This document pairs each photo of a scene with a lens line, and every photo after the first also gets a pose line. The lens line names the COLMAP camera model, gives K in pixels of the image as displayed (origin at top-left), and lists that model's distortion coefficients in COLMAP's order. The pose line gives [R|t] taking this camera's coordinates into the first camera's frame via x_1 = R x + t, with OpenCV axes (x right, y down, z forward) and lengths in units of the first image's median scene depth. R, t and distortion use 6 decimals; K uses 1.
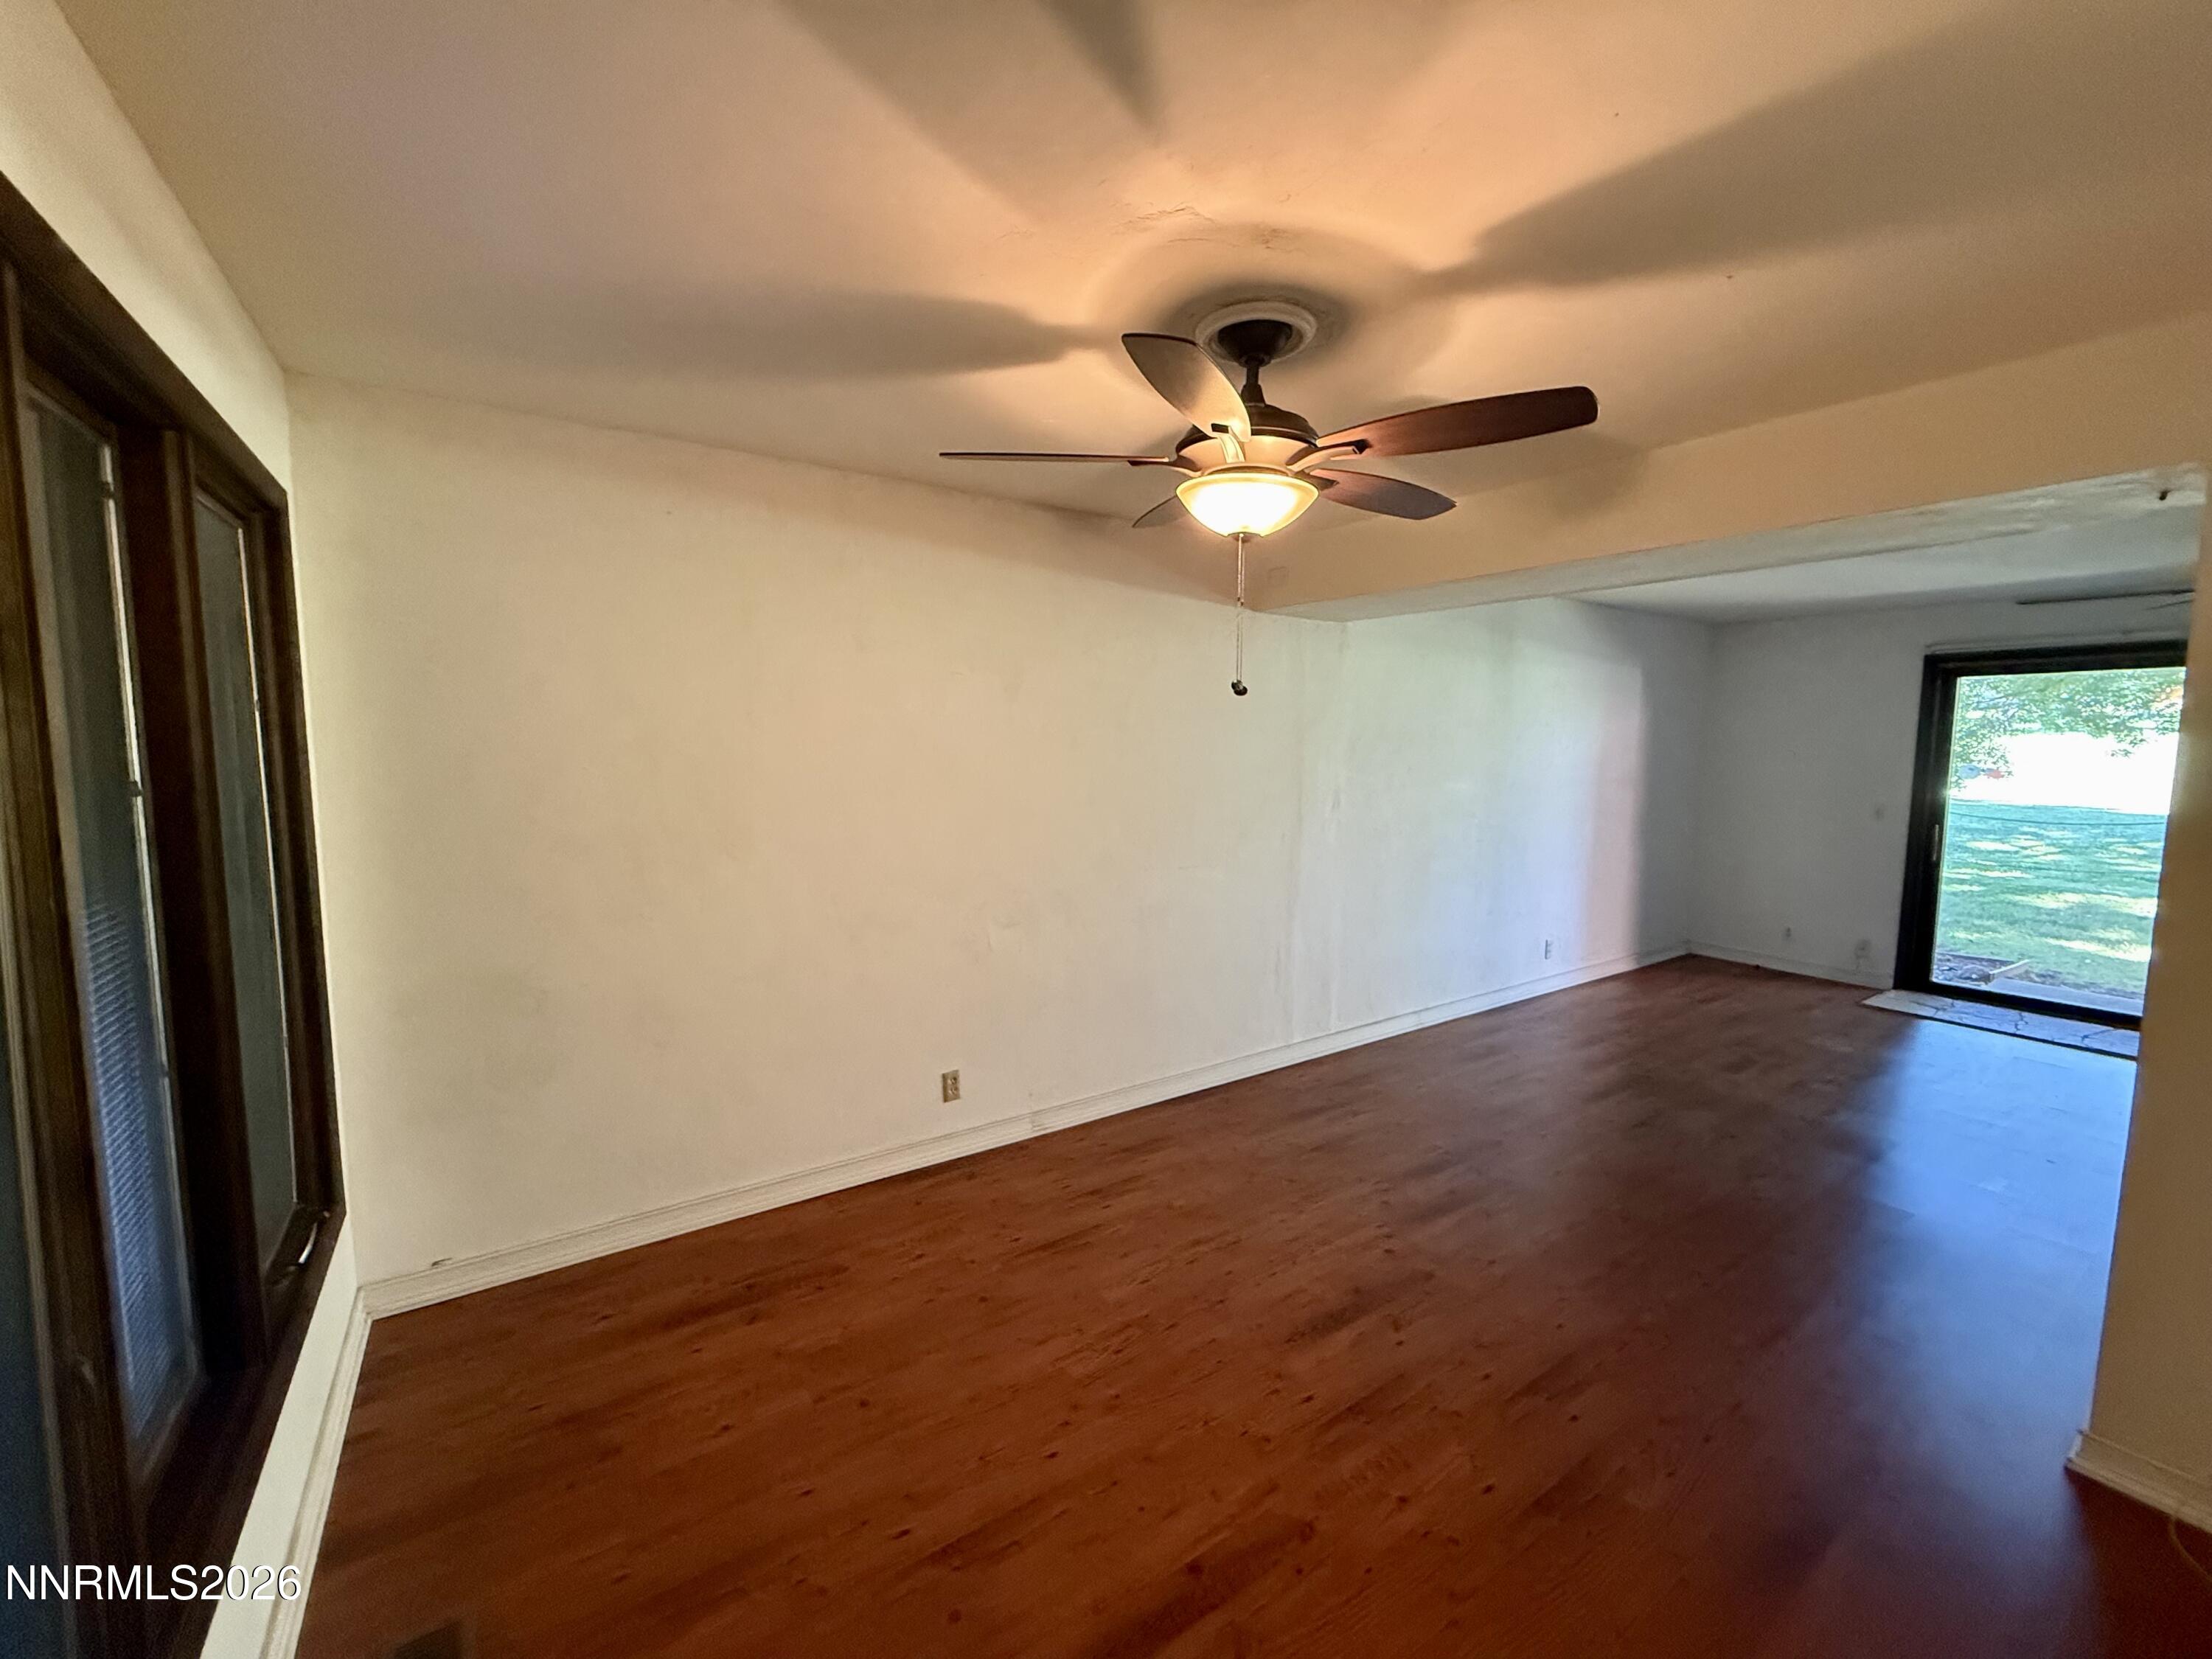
lens RADIAL K [[879.4, 0, 1100.9], [0, 879.4, 831.5], [0, 0, 1]] dist [-0.001532, 0.000039]
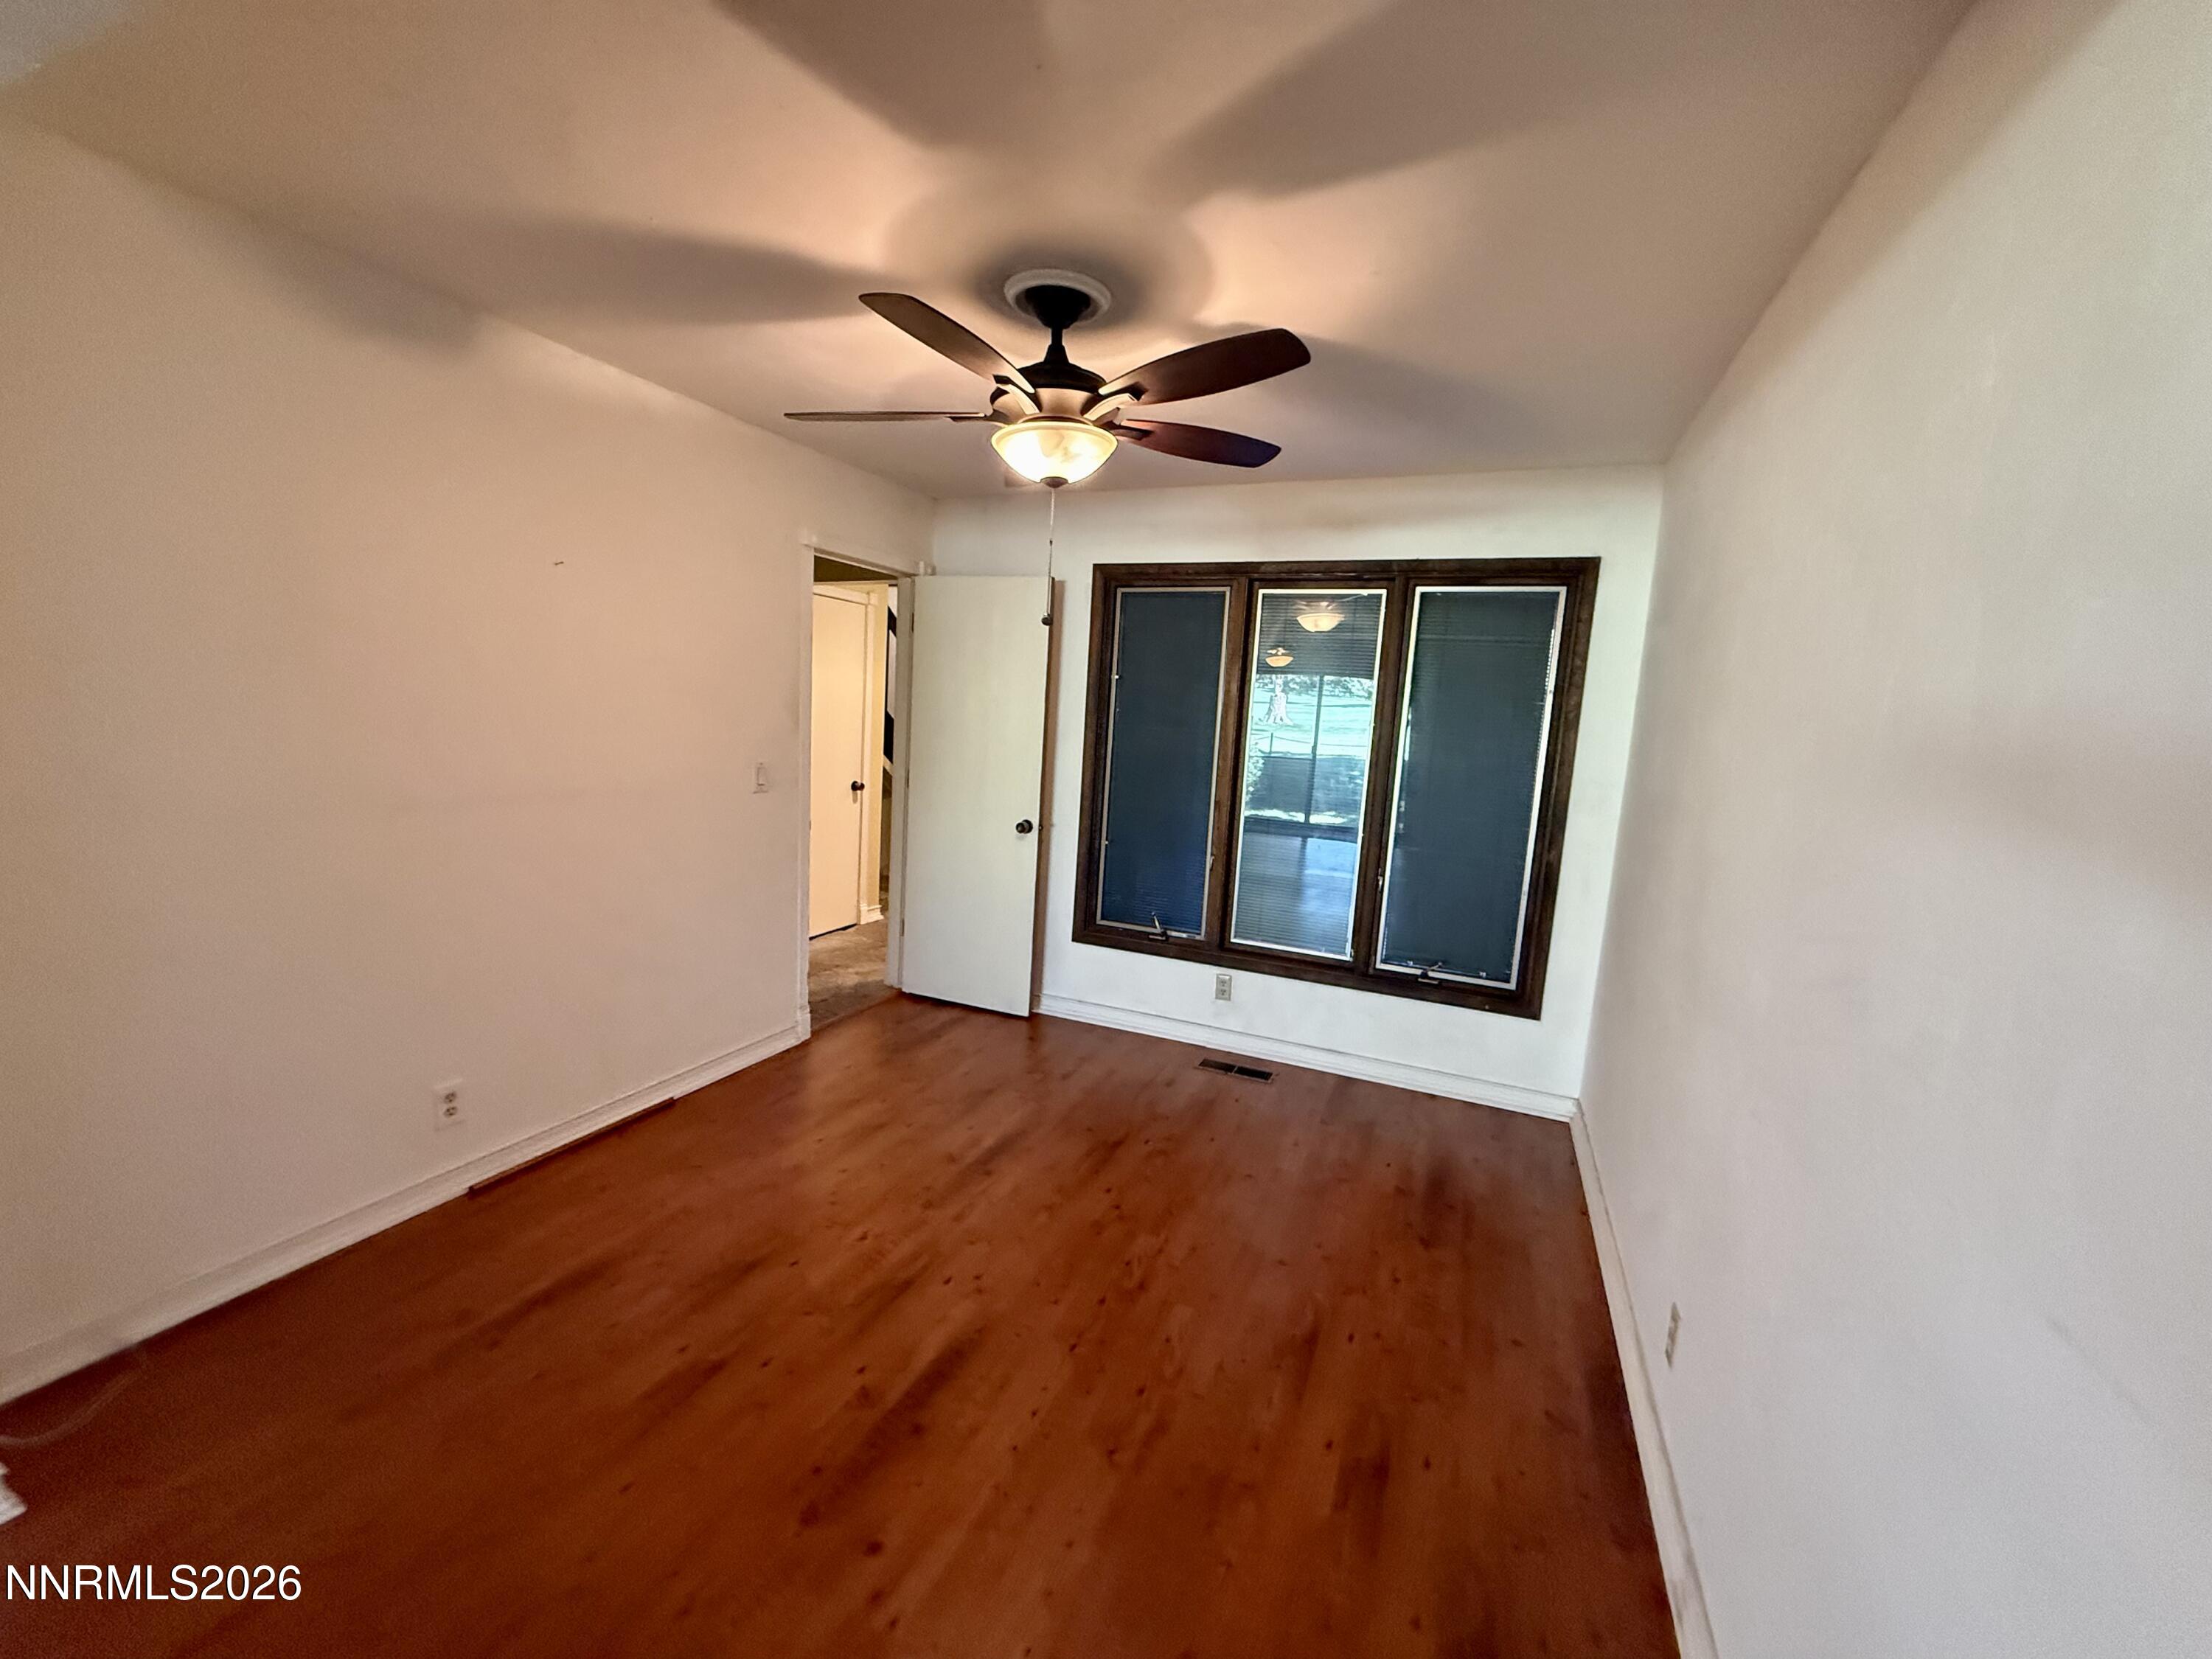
lens RADIAL K [[879.4, 0, 1100.9], [0, 879.4, 831.5], [0, 0, 1]] dist [-0.001532, 0.000039]
pose [[-0.840638, 0.014793, -0.541396, 0.580346], [-0.119267, 0.970032, 0.211694, -0.118633], [0.528303, 0.242528, -0.813681, 1.638349]]
